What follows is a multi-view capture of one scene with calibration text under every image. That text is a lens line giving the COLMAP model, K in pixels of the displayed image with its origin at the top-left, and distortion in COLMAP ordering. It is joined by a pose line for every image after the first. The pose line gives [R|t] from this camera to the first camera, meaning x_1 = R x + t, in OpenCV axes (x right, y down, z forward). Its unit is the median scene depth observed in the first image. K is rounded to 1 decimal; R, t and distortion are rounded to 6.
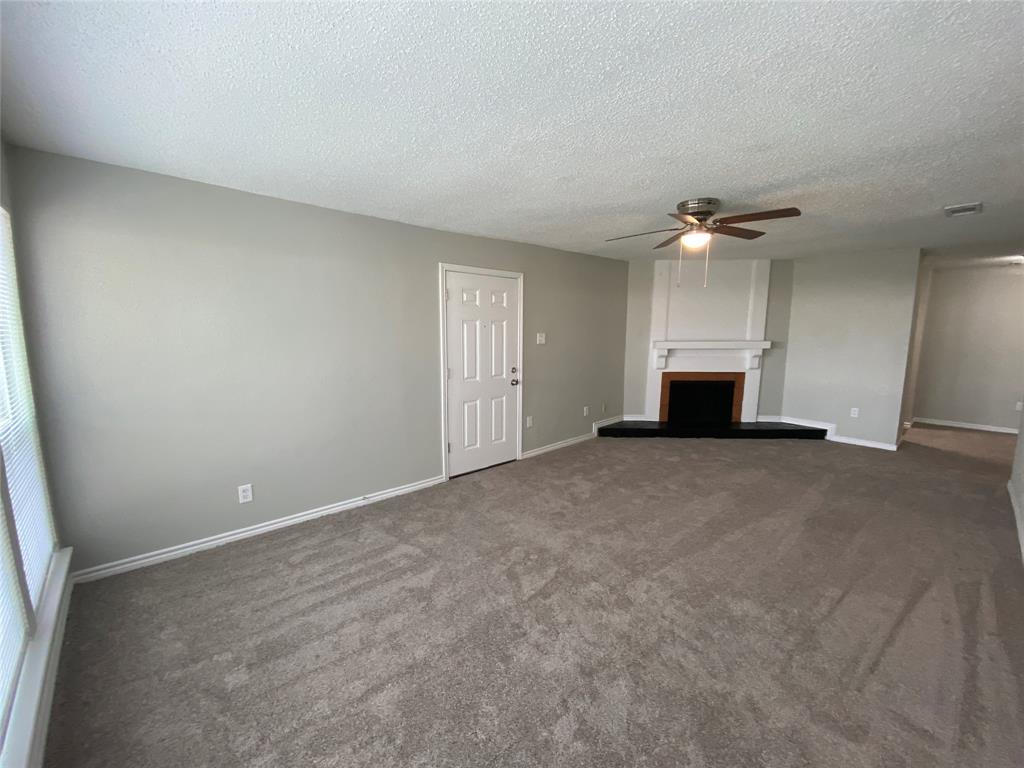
lens RADIAL K [[418.2, 0, 512.0], [0, 418.2, 384.0], [0, 0, 1]] dist [0.025723, -0.023589]
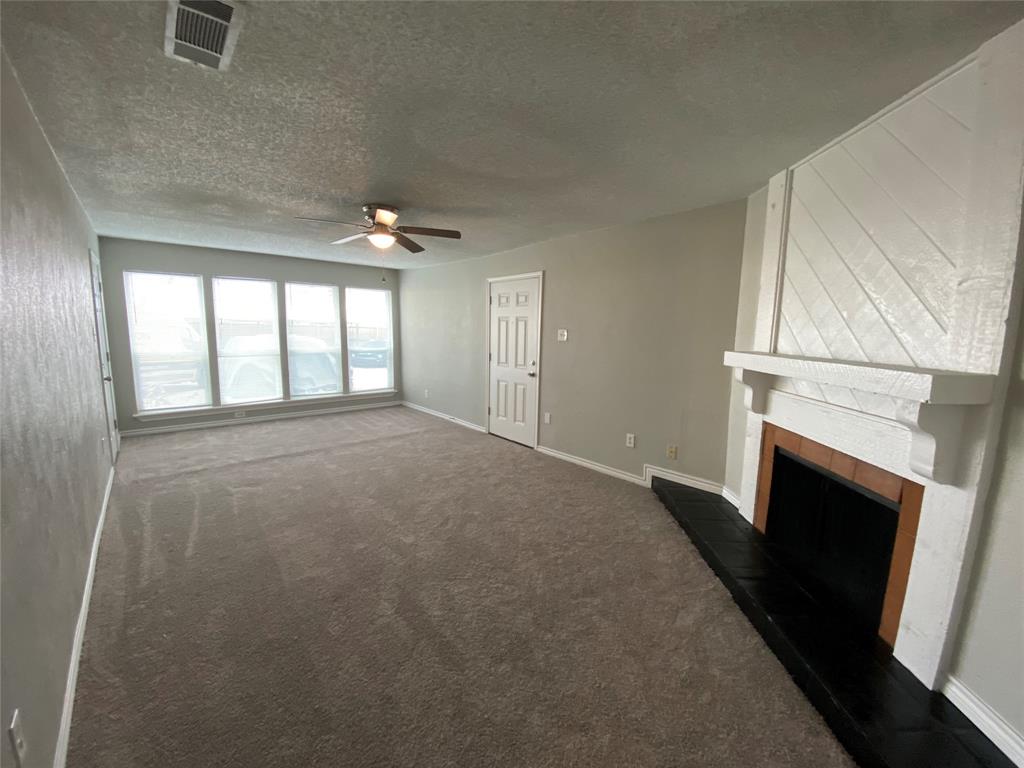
lens RADIAL K [[408.6, 0, 512.0], [0, 408.6, 384.0], [0, 0, 1]] dist [0.028642, -0.021393]
pose [[-0.018816, 0.131652, -0.991117, 1.063389], [-0.152610, 0.979299, 0.132979, -0.113449], [0.988107, 0.153757, 0.001665, 0.958607]]
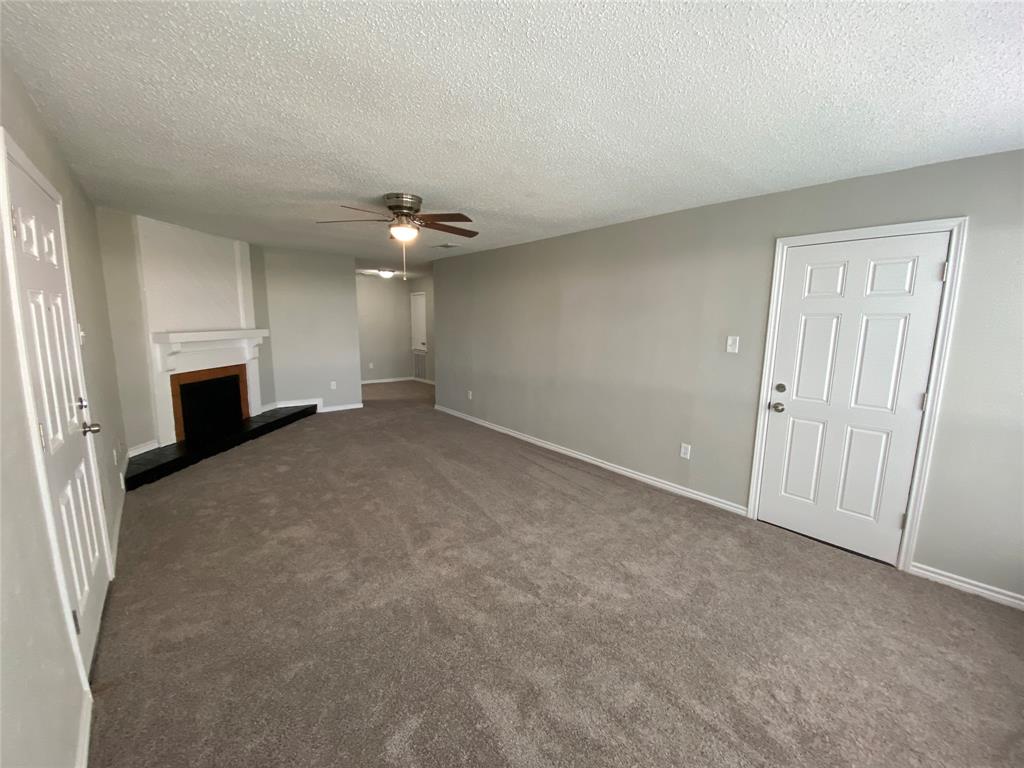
lens RADIAL K [[408.6, 0, 512.0], [0, 408.6, 384.0], [0, 0, 1]] dist [0.028642, -0.021393]
pose [[0.033513, -0.153802, 0.987533, -0.432032], [0.117742, 0.981815, 0.148916, -0.065290], [-0.992479, 0.111283, 0.051012, 0.505101]]
